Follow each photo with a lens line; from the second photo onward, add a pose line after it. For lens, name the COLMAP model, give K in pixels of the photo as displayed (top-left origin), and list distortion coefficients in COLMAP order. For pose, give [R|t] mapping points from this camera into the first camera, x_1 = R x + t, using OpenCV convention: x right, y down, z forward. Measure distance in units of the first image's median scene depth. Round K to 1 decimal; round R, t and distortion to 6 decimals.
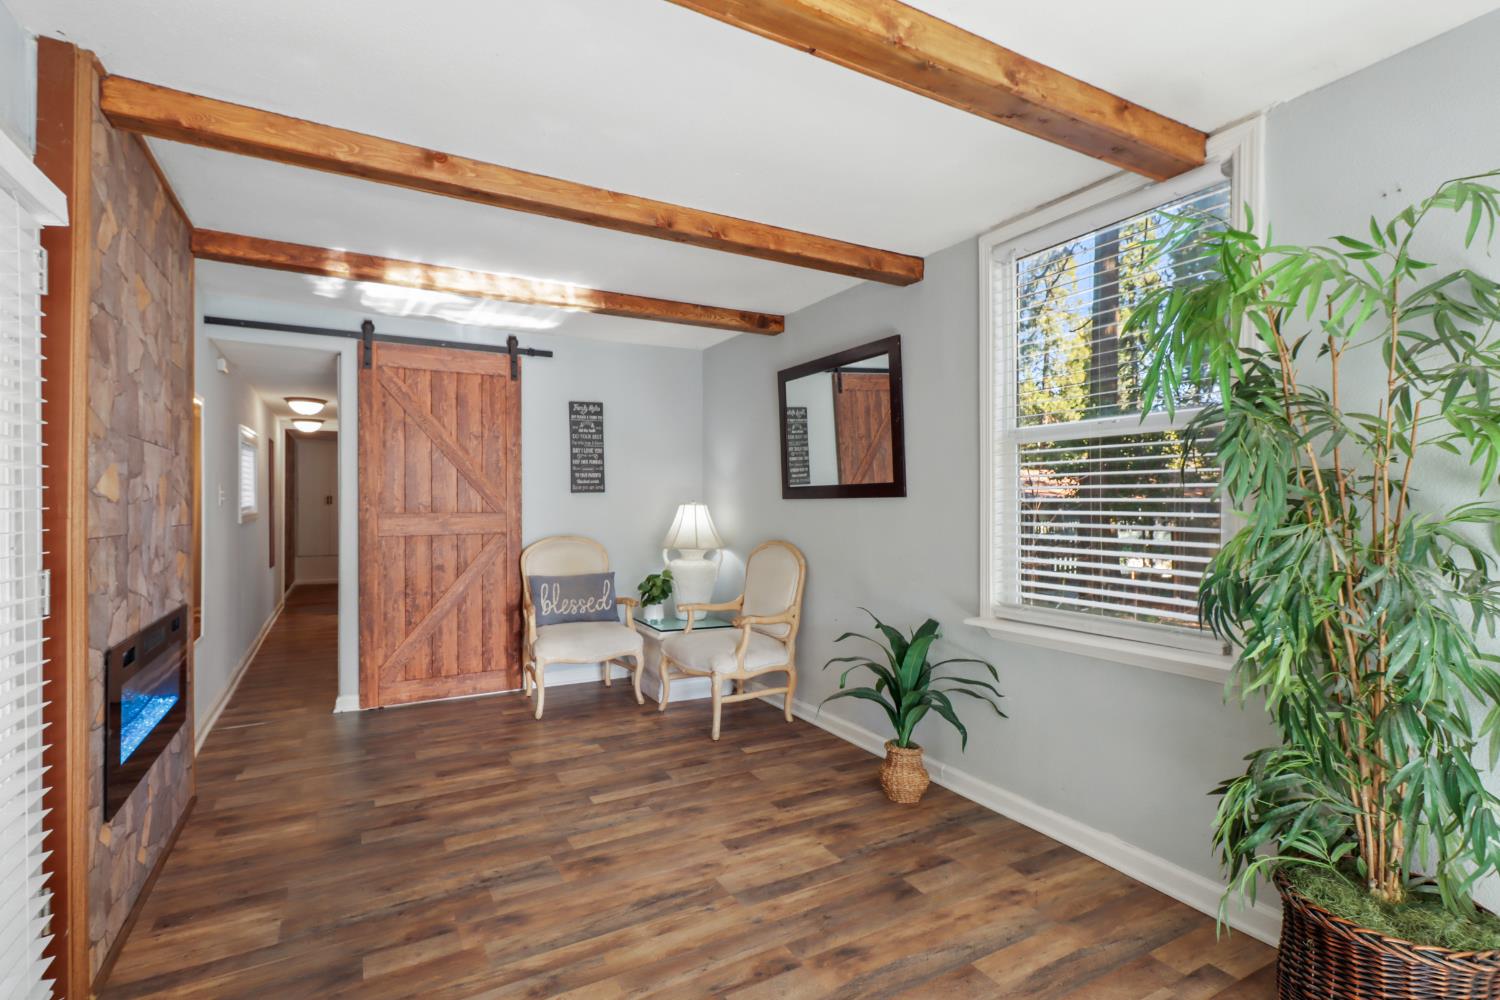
lens RADIAL K [[714.9, 0, 752.9], [0, 714.9, 504.4], [0, 0, 1]] dist [0.003945, 0.000596]
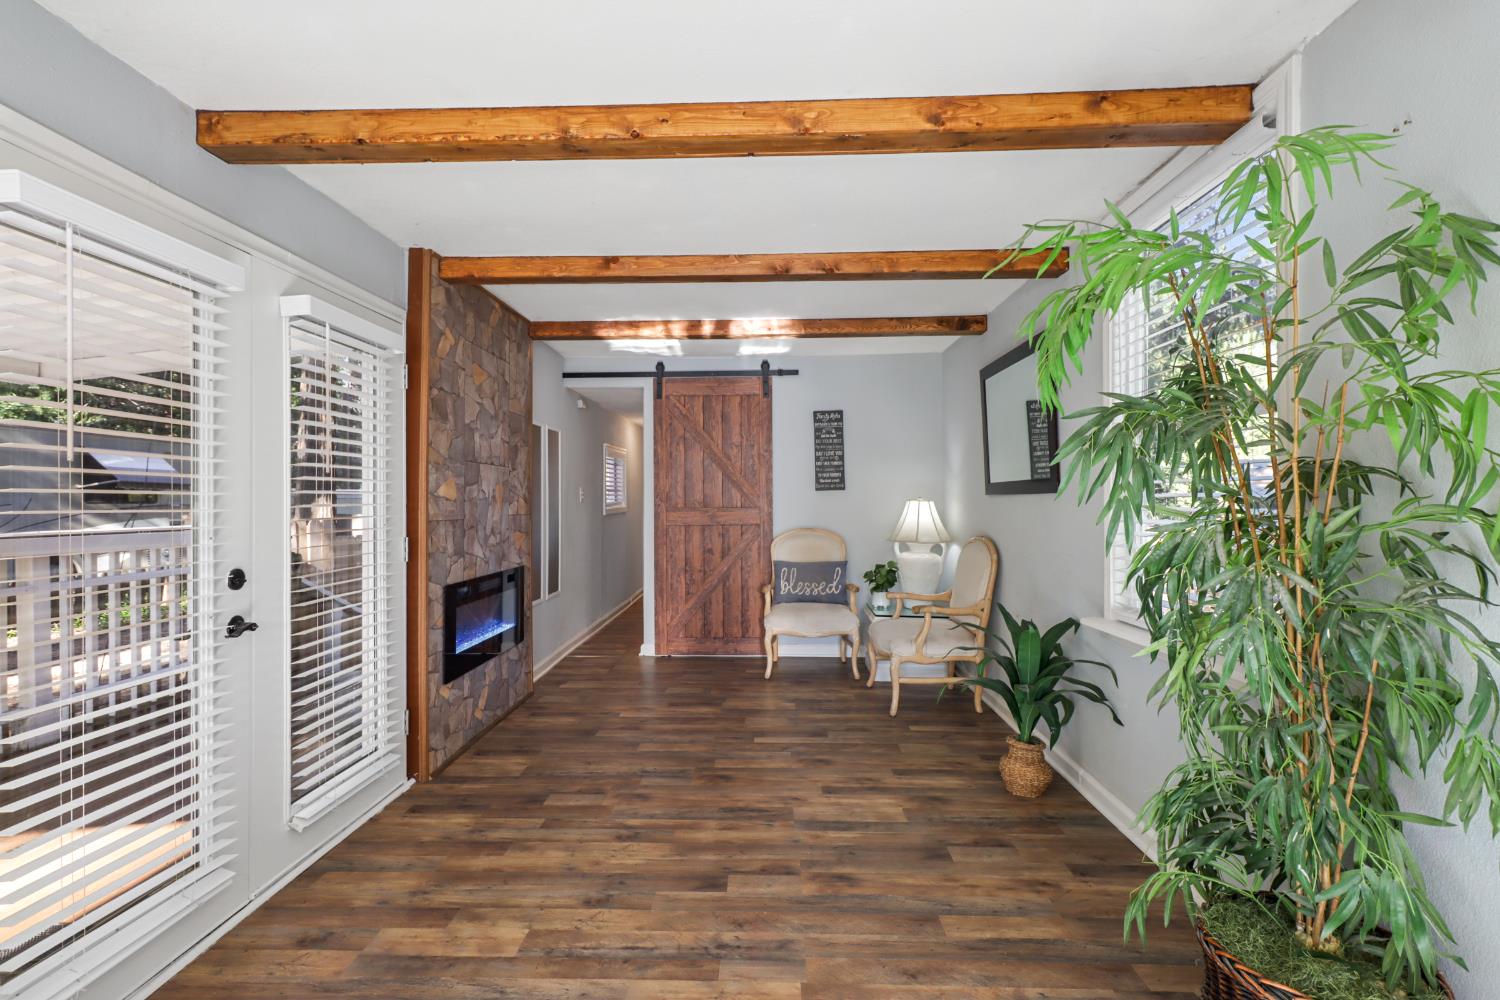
lens RADIAL K [[716.0, 0, 746.5], [0, 716.0, 495.9], [0, 0, 1]] dist [0.000546, 0.000593]
pose [[0.852411, -0.005654, -0.522842, 0.344690], [0.002462, 0.999974, -0.006799, -0.000118], [0.522867, 0.004509, 0.852403, -0.054595]]
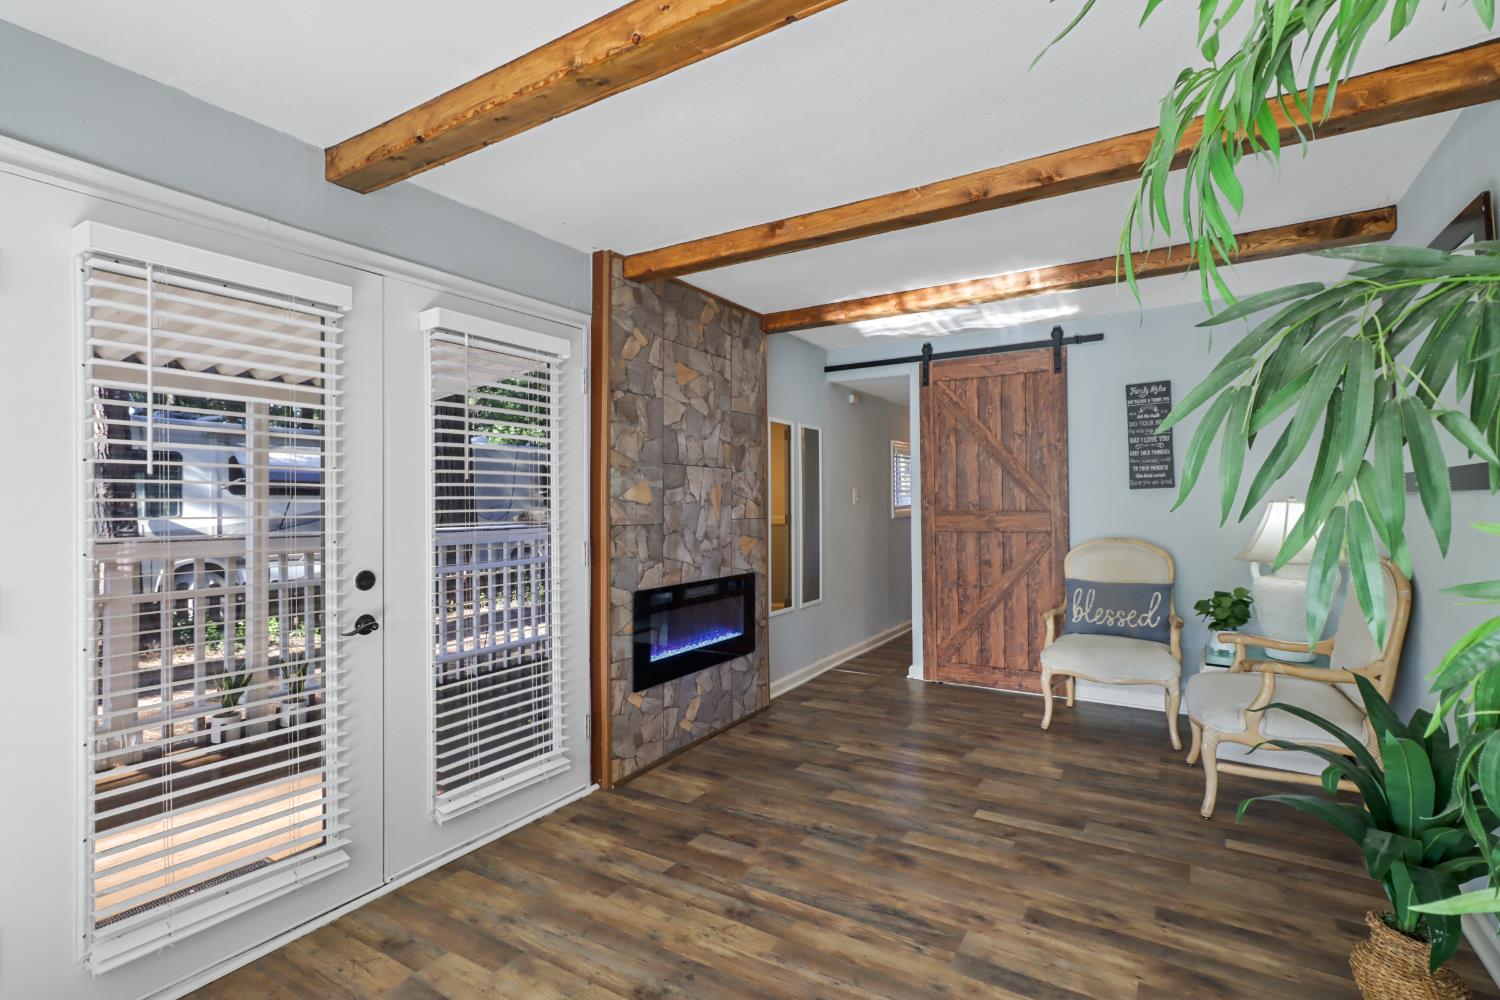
lens RADIAL K [[714.0, 0, 748.5], [0, 714.0, 496.2], [0, 0, 1]] dist [0.001185, 0.000671]
pose [[0.480812, -0.011658, -0.876746, 0.392687], [0.006422, 0.999932, -0.009774, -0.002327], [0.876800, -0.000931, 0.480854, 0.228548]]
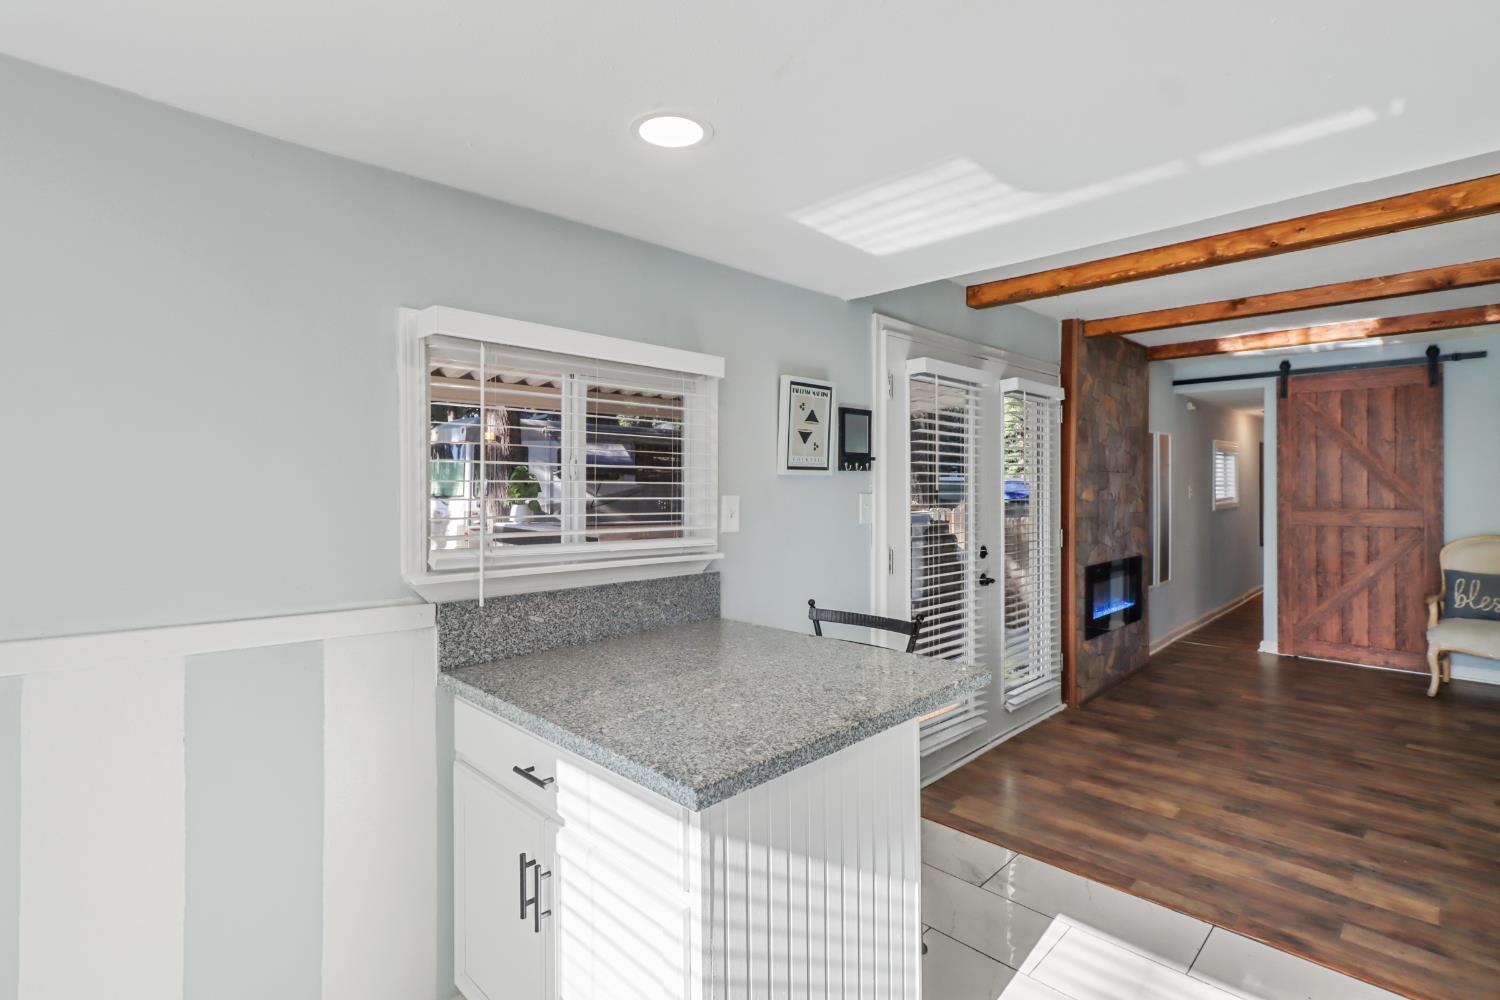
lens RADIAL K [[711.8, 0, 742.0], [0, 711.8, 484.3], [0, 0, 1]] dist [0.004323, 0.000404]
pose [[0.257265, 0.000146, -0.966341, 0.566952], [-0.001364, 0.999999, -0.000212, -0.032603], [0.966340, 0.001373, 0.257265, -0.365181]]
